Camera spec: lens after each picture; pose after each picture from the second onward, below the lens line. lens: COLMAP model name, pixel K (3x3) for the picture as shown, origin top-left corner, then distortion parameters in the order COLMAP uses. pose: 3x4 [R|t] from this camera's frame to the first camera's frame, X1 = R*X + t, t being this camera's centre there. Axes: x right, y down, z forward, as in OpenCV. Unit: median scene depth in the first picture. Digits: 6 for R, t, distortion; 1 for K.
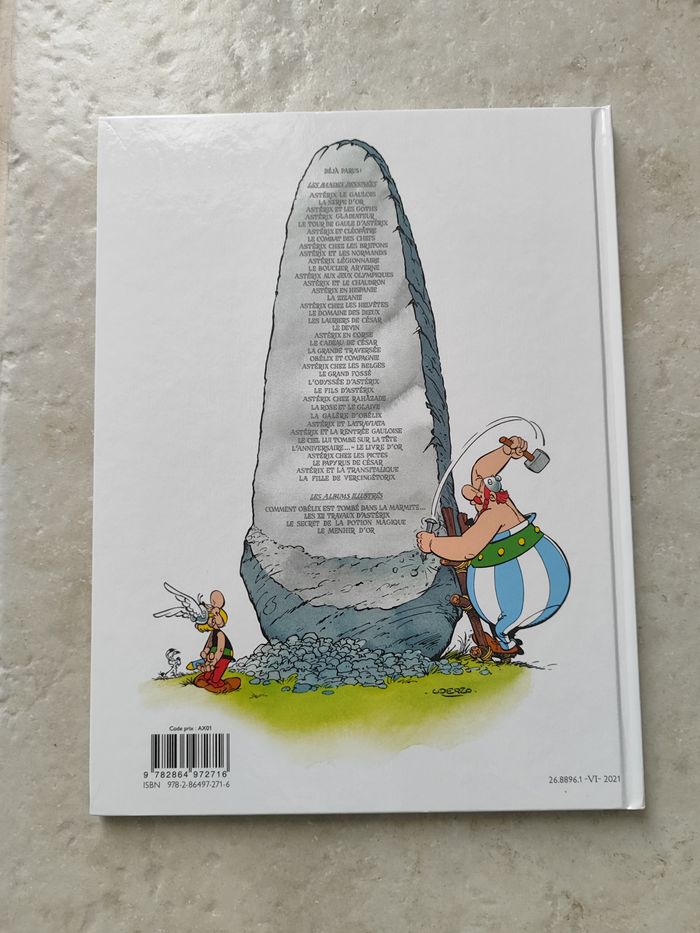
lens RADIAL K [[657.4, 0, 350.0], [0, 657.4, 466.5], [0, 0, 1]] dist [-0.008370, -0.003922]
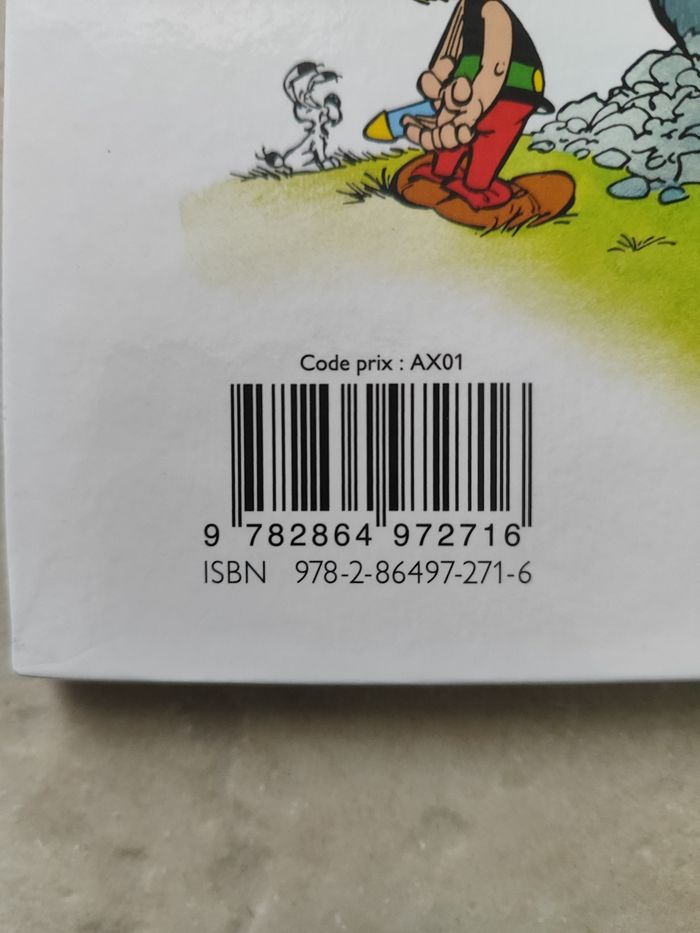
lens RADIAL K [[653.0, 0, 350.0], [0, 653.0, 466.5], [0, 0, 1]] dist [-0.053380, -0.001947]
pose [[0.999882, 0.011001, -0.010697, -0.250621], [-0.009817, 0.994415, 0.105084, 0.410447], [0.011794, -0.104966, 0.994406, 0.735540]]
